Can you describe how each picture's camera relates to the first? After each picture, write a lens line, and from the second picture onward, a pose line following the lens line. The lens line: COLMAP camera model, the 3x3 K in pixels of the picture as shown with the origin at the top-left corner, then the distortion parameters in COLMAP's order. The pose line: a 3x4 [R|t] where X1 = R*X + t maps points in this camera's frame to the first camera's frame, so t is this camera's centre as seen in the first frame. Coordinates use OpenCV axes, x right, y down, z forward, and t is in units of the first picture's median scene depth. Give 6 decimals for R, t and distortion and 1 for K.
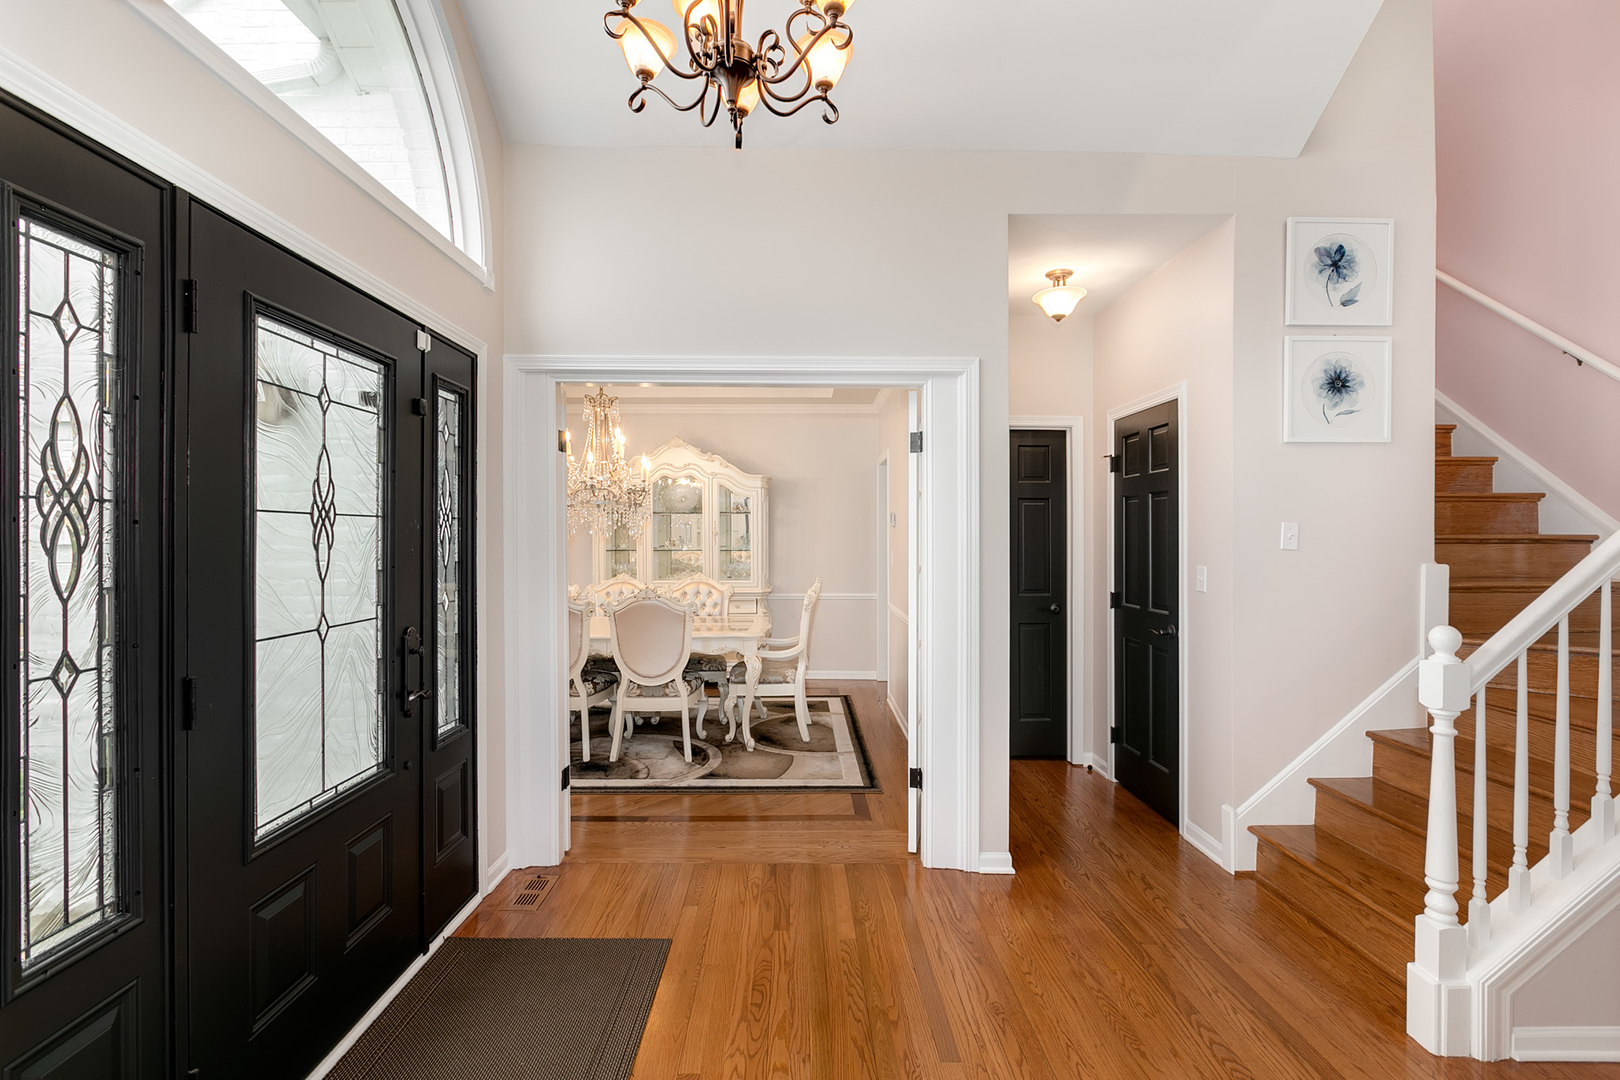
lens RADIAL K [[726.9, 0, 813.2], [0, 726.9, 540.9], [0, 0, 1]] dist [-0.004334, -0.000174]
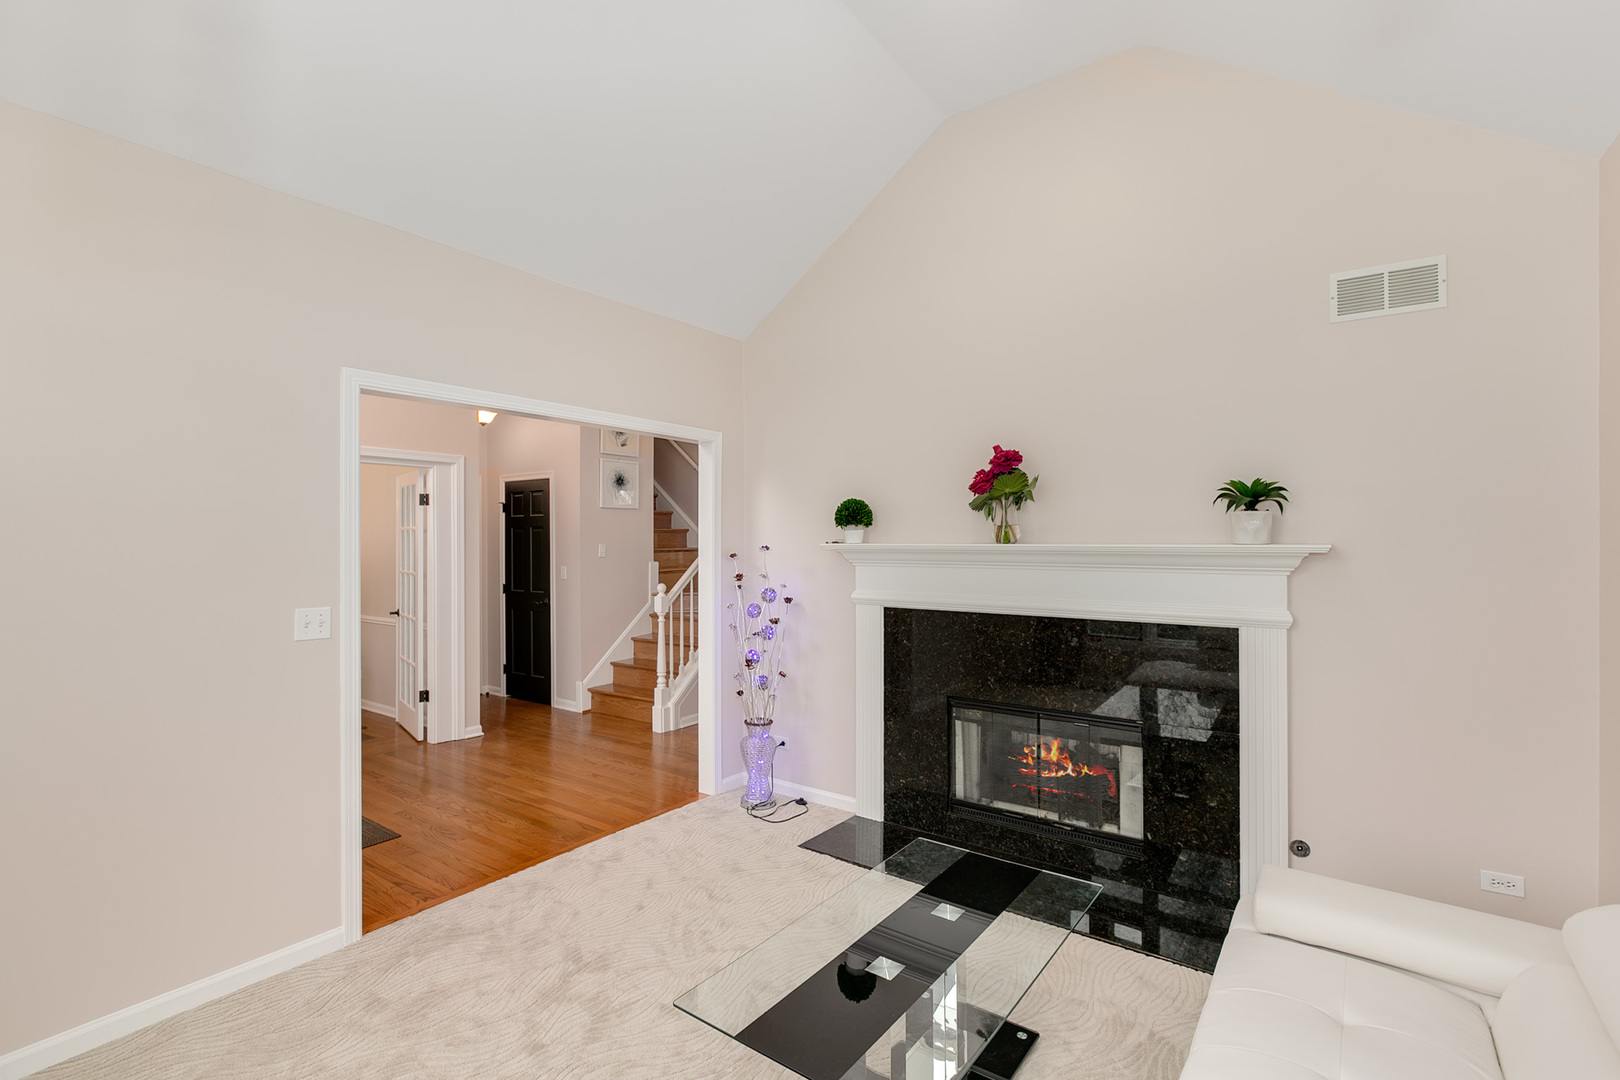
lens RADIAL K [[726.9, 0, 811.0], [0, 726.9, 541.6], [0, 0, 1]] dist [-0.004334, -0.000174]
pose [[0.584350, -0.005803, 0.811481, -0.739678], [0.008630, 0.999962, 0.000936, -0.030882], [-0.811456, 0.006456, 0.584378, -0.770358]]
